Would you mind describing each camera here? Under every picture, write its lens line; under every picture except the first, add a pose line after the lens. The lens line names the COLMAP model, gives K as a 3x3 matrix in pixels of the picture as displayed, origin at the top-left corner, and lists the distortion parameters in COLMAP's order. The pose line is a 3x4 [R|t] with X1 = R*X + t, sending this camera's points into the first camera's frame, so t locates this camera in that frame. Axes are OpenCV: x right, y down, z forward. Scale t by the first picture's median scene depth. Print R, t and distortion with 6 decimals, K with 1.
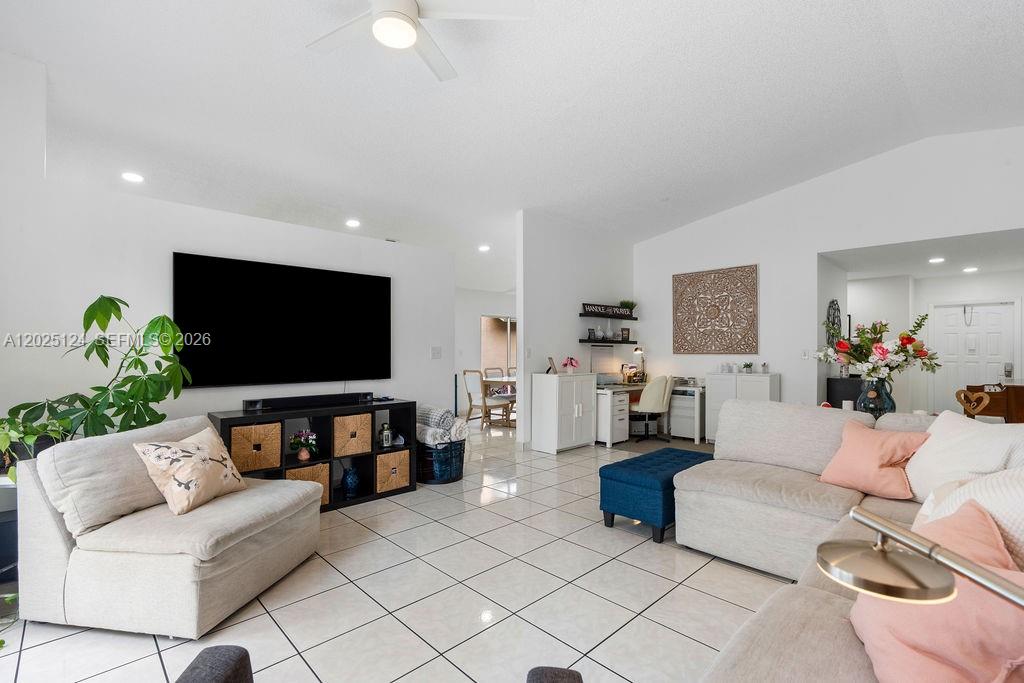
lens RADIAL K [[461.0, 0, 516.3], [0, 461.0, 352.1], [0, 0, 1]] dist [-0.002982, -0.000185]
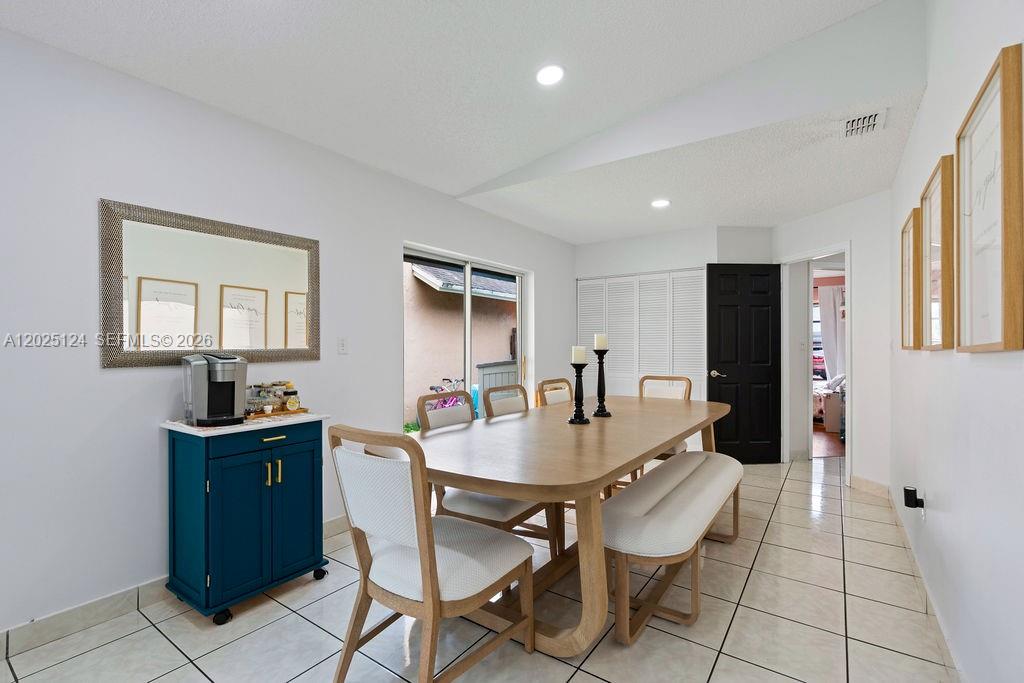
lens RADIAL K [[464.8, 0, 510.4], [0, 464.8, 345.0], [0, 0, 1]] dist [-0.004232, 0.000228]
pose [[0.985696, -0.002217, 0.168518, -0.077861], [0.002226, 0.999998, 0.000135, 0.002062], [-0.168517, 0.000242, 0.985699, 0.886177]]
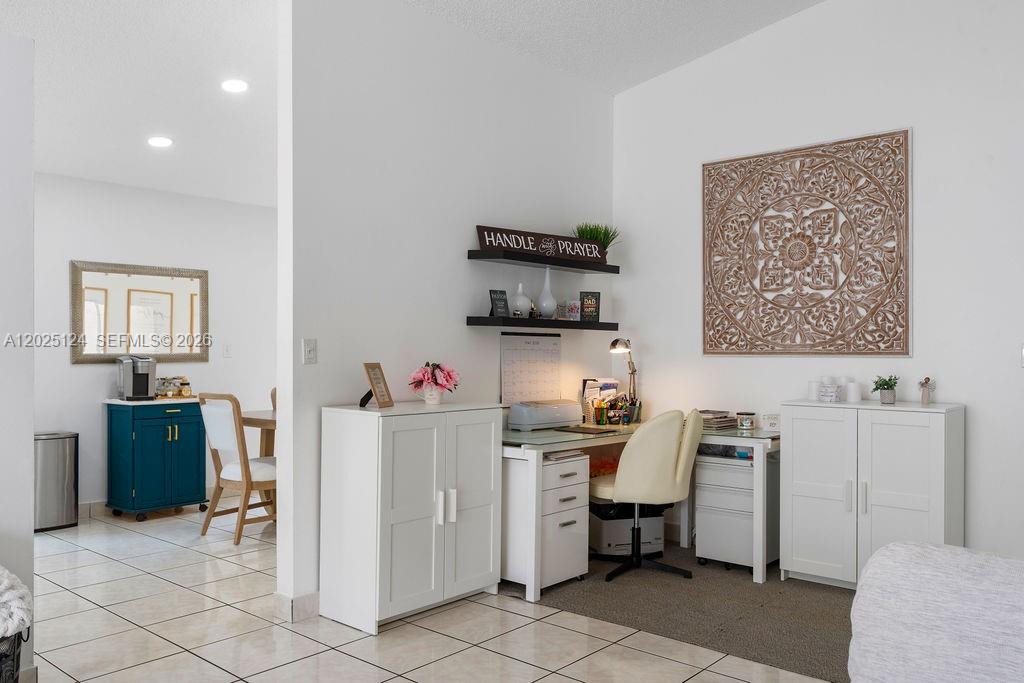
lens RADIAL K [[806.6, 0, 508.8], [0, 806.6, 354.7], [0, 0, 1]] dist [0.010172, 0.002753]
pose [[0.997235, 0.002060, 0.074279, 0.120160], [-0.002450, 0.999984, 0.005156, 0.000894], [-0.074267, -0.005324, 0.997224, 0.308997]]
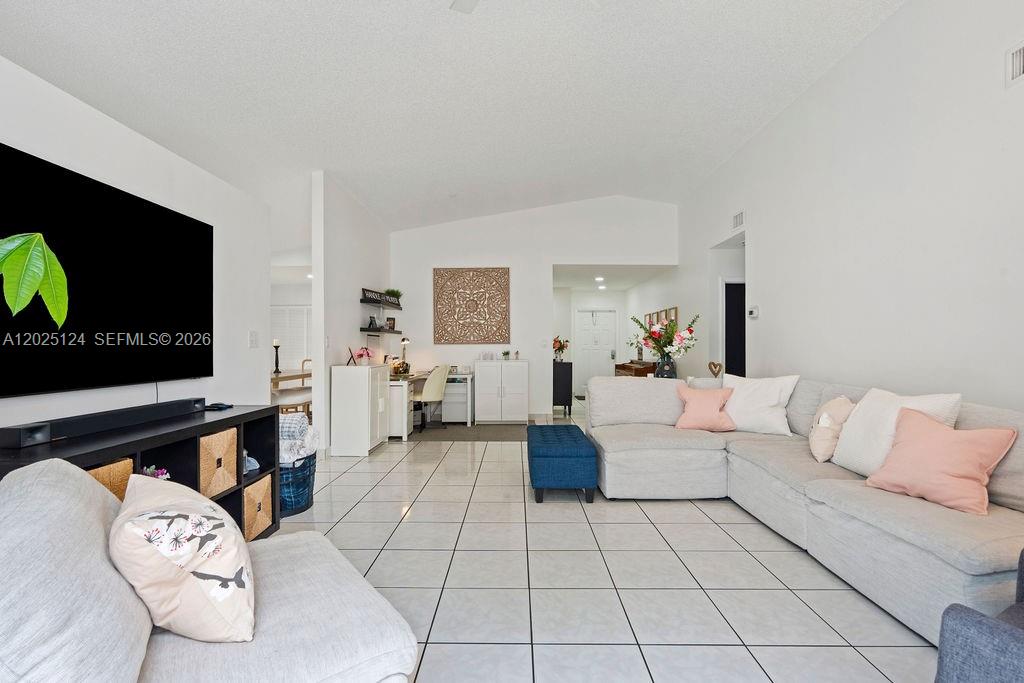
lens RADIAL K [[464.8, 0, 510.4], [0, 464.8, 345.0], [0, 0, 1]] dist [-0.004232, 0.000228]
pose [[0.712449, -0.001425, 0.701723, -0.292683], [0.005047, 0.999982, -0.003094, 0.010566], [-0.701706, 0.005746, 0.712444, 0.142417]]
